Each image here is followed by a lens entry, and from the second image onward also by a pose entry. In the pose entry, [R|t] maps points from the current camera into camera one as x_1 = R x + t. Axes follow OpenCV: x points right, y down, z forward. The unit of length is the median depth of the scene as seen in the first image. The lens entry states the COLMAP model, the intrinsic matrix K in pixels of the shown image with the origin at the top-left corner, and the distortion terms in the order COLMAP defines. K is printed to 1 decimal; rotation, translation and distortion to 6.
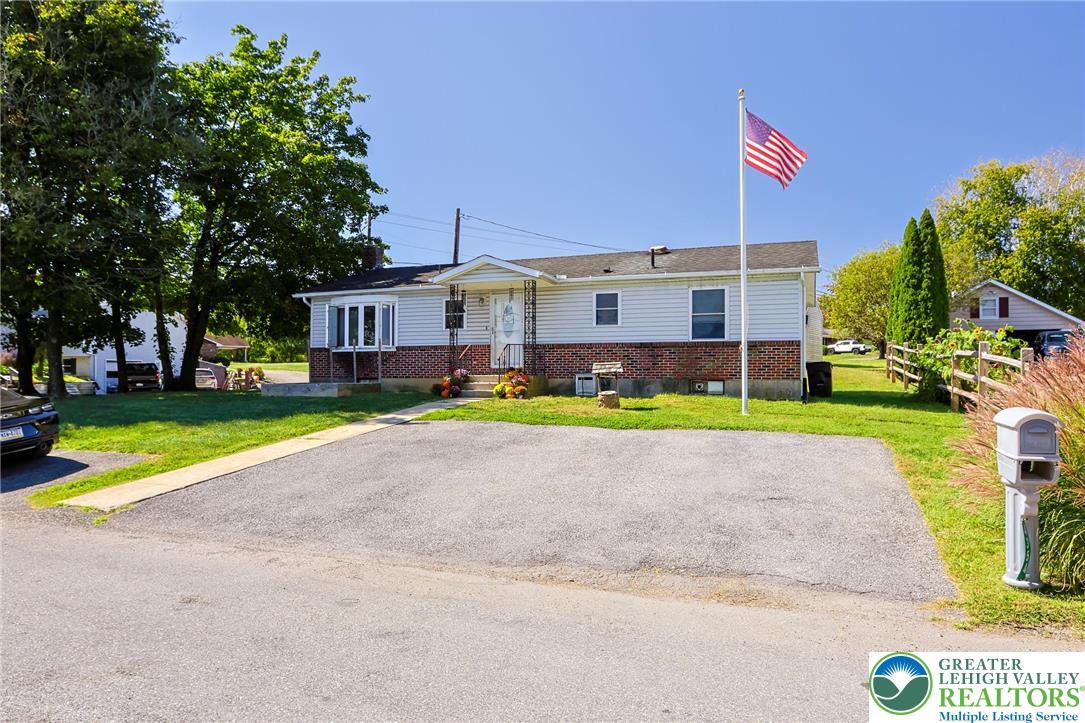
lens RADIAL K [[596.4, 0, 542.5], [0, 596.4, 361.5], [0, 0, 1]] dist [-0.000747, -0.000051]
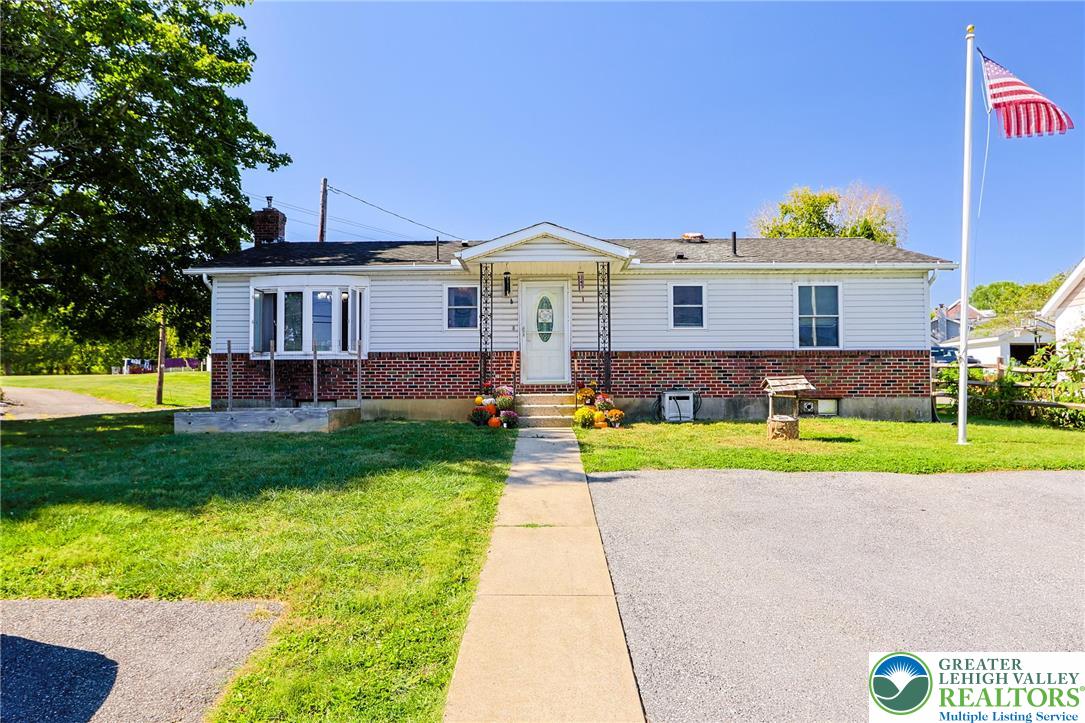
lens RADIAL K [[646.0, 0, 542.5], [0, 646.0, 361.5], [0, 0, 1]] dist [-0.002319, -0.000018]
pose [[0.949249, 0.007523, 0.314435, -0.327164], [-0.001085, 0.999786, -0.020642, -0.000101], [-0.314523, 0.019254, 0.949055, 0.274760]]
